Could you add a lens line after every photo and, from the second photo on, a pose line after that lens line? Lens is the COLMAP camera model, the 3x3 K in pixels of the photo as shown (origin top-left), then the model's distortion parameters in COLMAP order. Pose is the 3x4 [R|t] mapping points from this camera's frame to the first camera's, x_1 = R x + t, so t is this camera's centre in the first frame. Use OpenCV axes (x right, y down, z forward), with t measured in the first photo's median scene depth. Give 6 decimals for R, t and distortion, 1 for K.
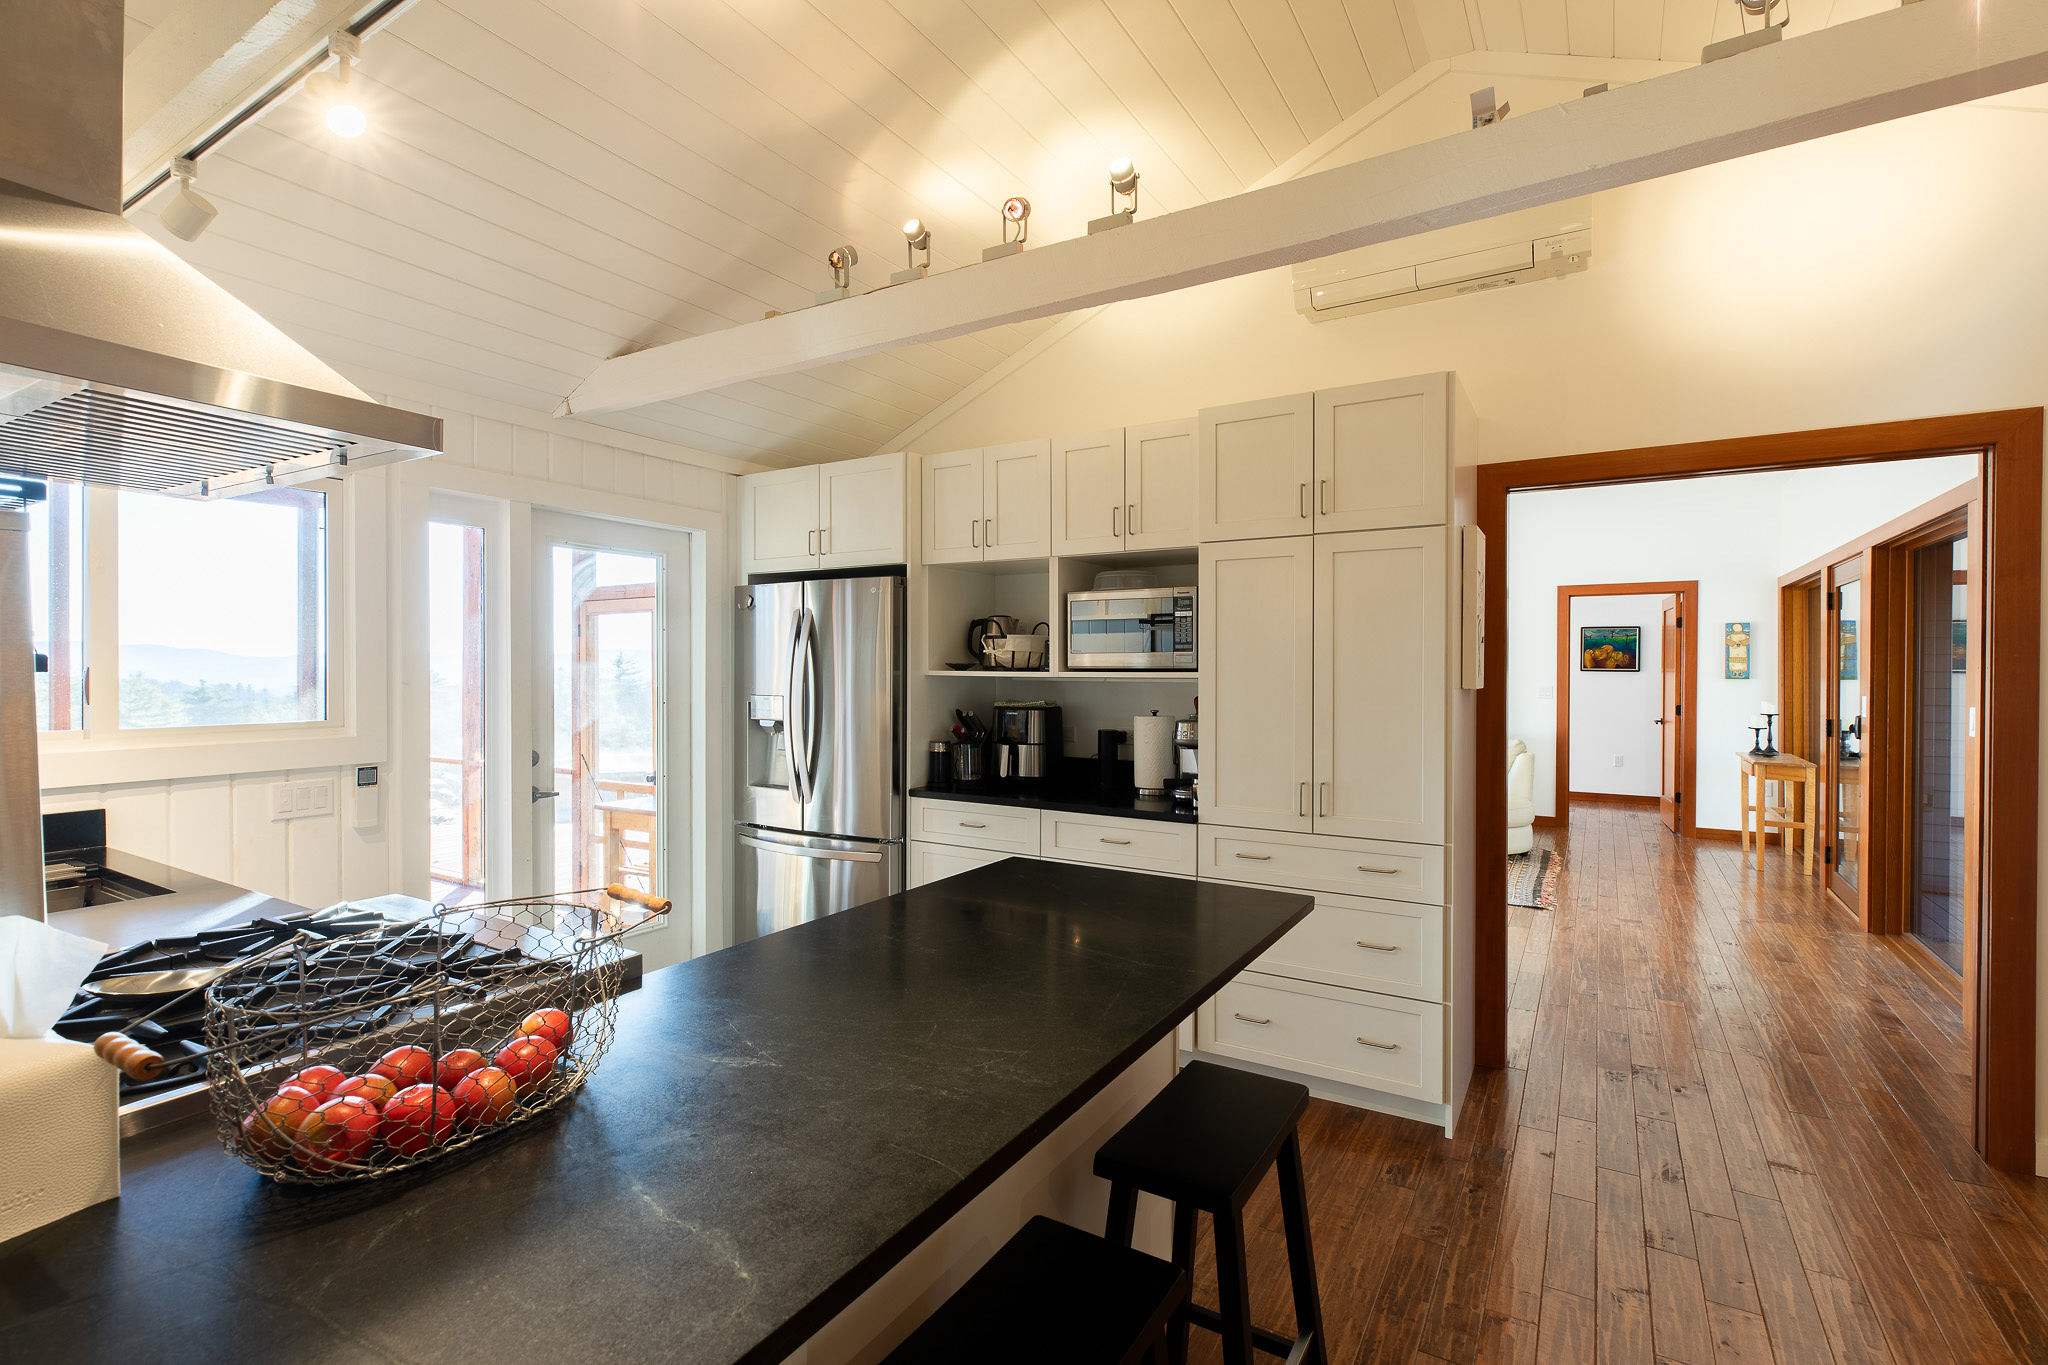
lens RADIAL K [[924.7, 0, 1034.0], [0, 924.7, 682.2], [0, 0, 1]] dist [0.002868, -0.000433]
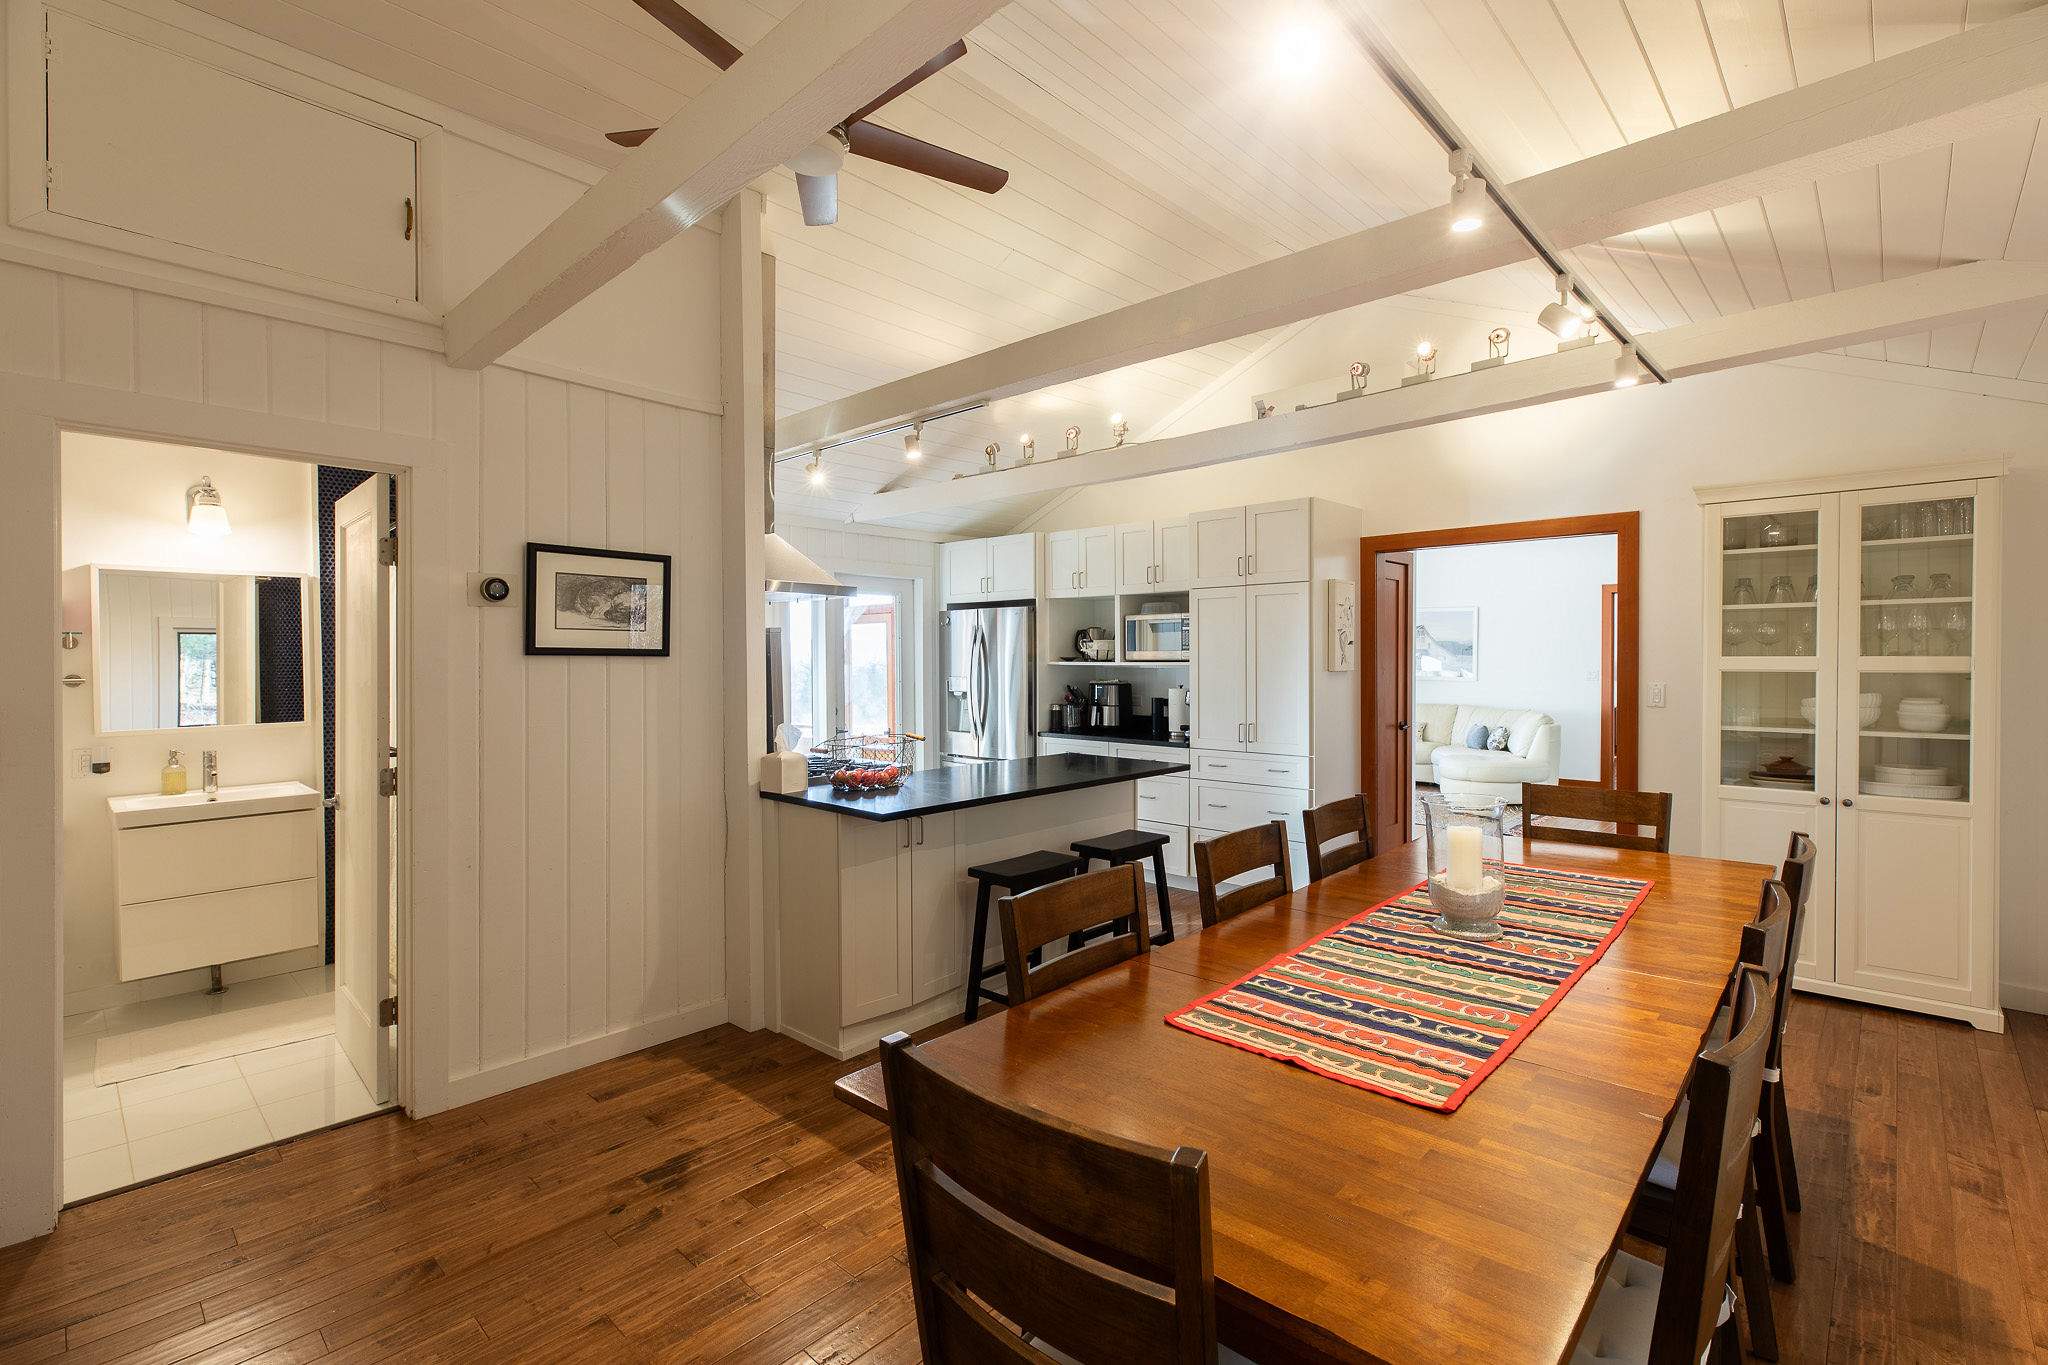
lens RADIAL K [[924.7, 0, 1026.9], [0, 924.7, 666.4], [0, 0, 1]] dist [0.002868, -0.000433]
pose [[0.976403, -0.003588, -0.215929, 0.205247], [0.003103, 0.999992, -0.002587, 0.000127], [0.215936, 0.001856, 0.976406, -0.637641]]
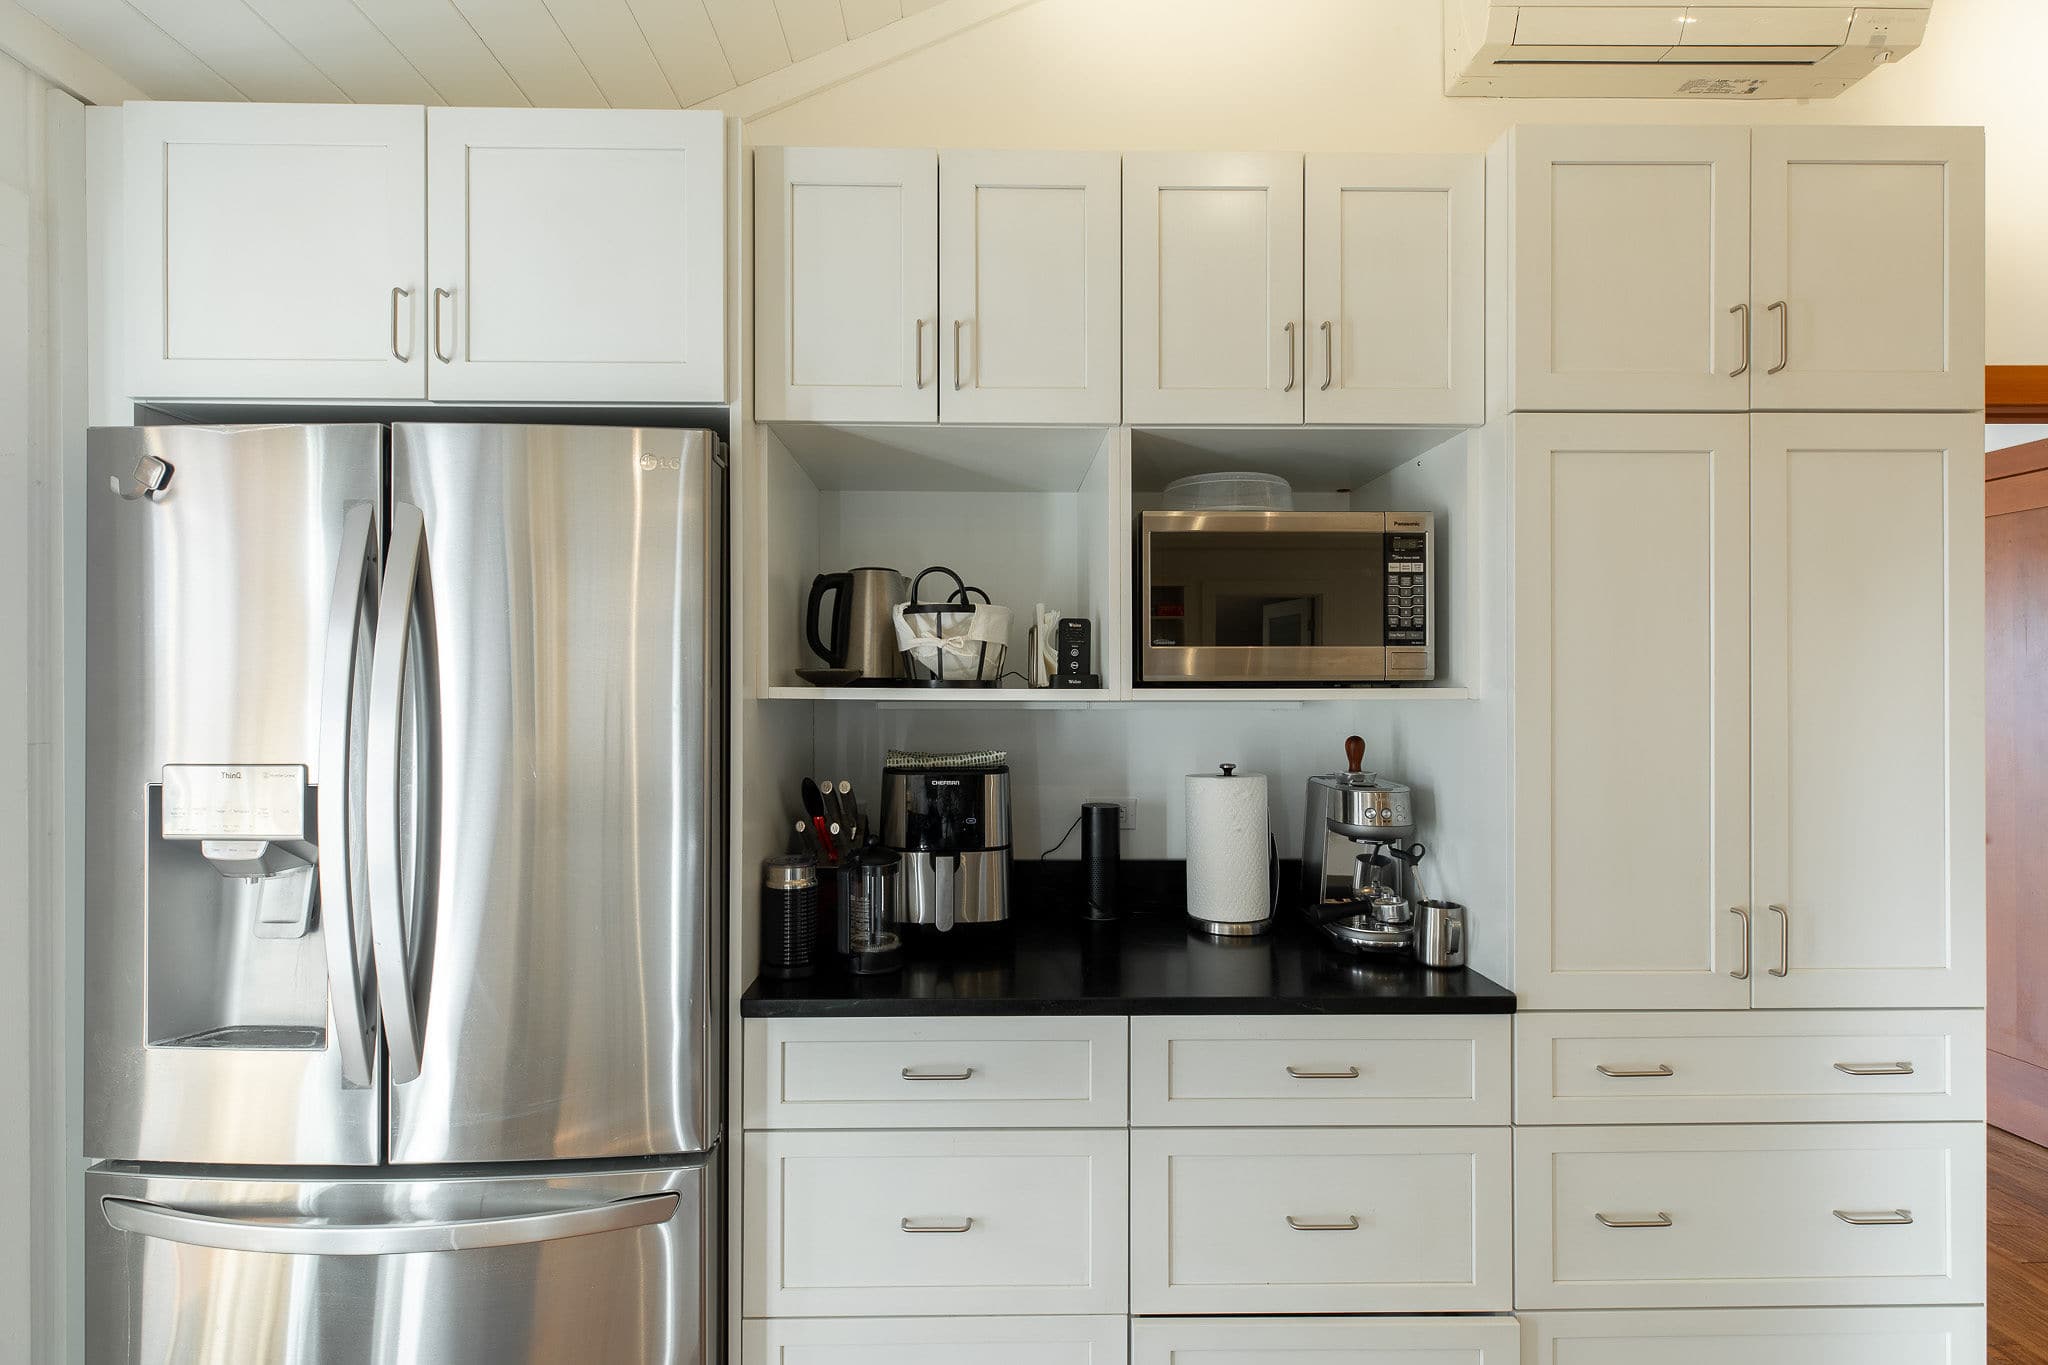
lens RADIAL K [[924.7, 0, 970.2], [0, 924.7, 687.5], [0, 0, 1]] dist [0.002868, -0.000433]
pose [[0.852943, -0.001144, 0.522002, -0.243119], [0.010156, 0.999845, -0.014404, -0.005762], [-0.521905, 0.017588, 0.852822, 0.603322]]
